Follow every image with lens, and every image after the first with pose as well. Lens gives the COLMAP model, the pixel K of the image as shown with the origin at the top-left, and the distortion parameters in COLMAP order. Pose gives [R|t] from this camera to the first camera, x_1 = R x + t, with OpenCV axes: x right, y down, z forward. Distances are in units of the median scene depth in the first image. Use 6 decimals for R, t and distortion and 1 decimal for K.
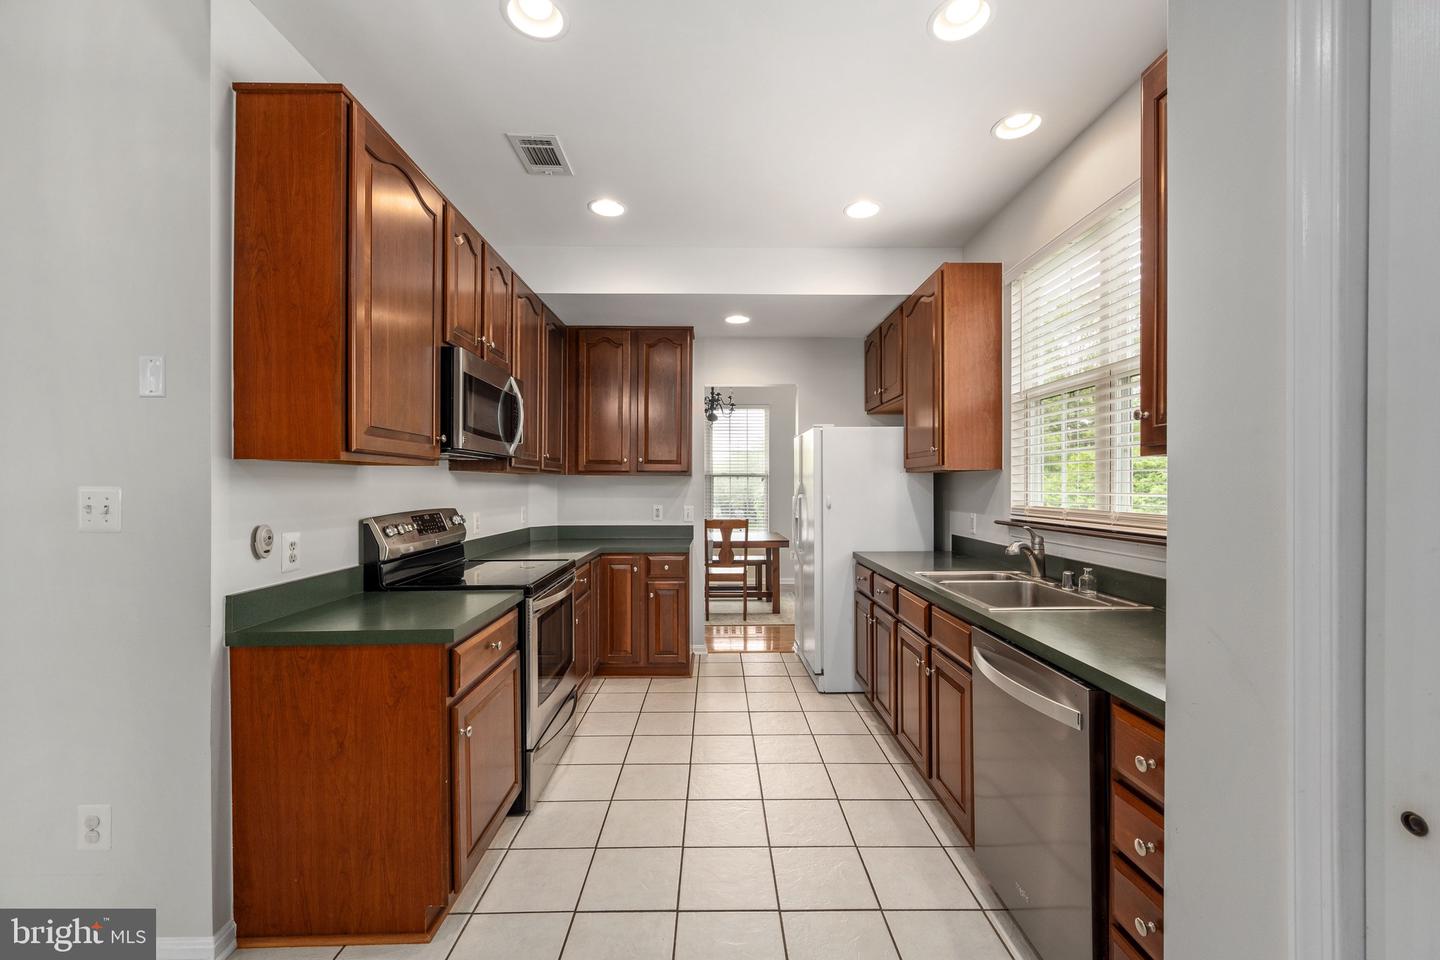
lens RADIAL K [[575.6, 0, 724.3], [0, 575.6, 483.7], [0, 0, 1]] dist [0.001326, 0.000130]
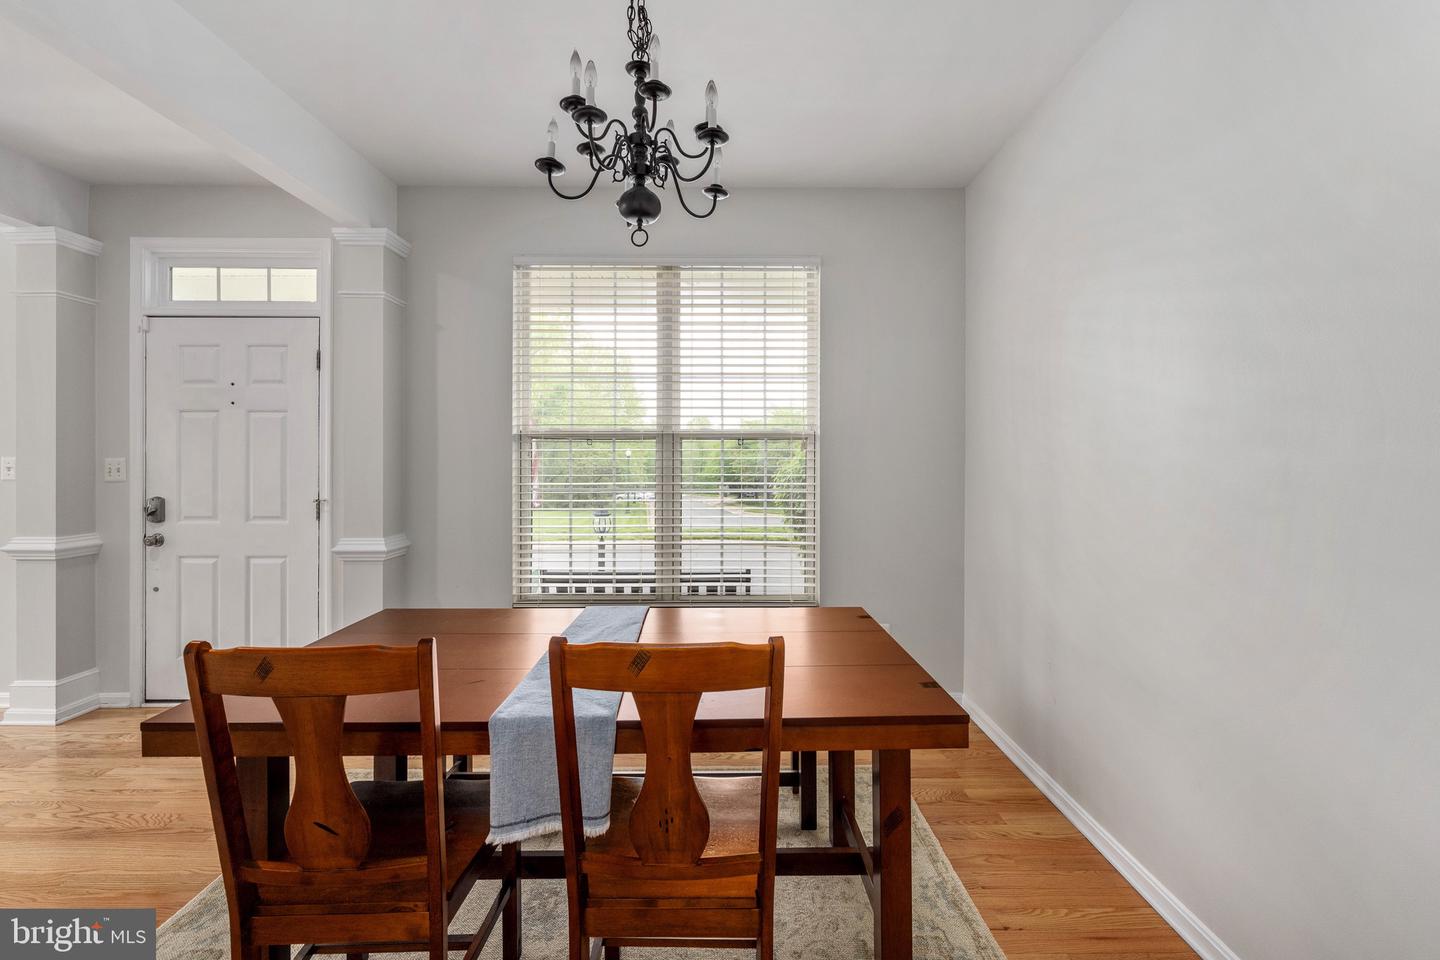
lens RADIAL K [[630.6, 0, 720.0], [0, 630.6, 478.1], [0, 0, 1]] dist [-0.000150, -0.000001]
pose [[0.999819, 0.002985, -0.018765, 0.045472], [-0.002334, 0.999398, 0.034607, 0.001489], [0.018857, -0.034557, 0.999225, 1.467719]]
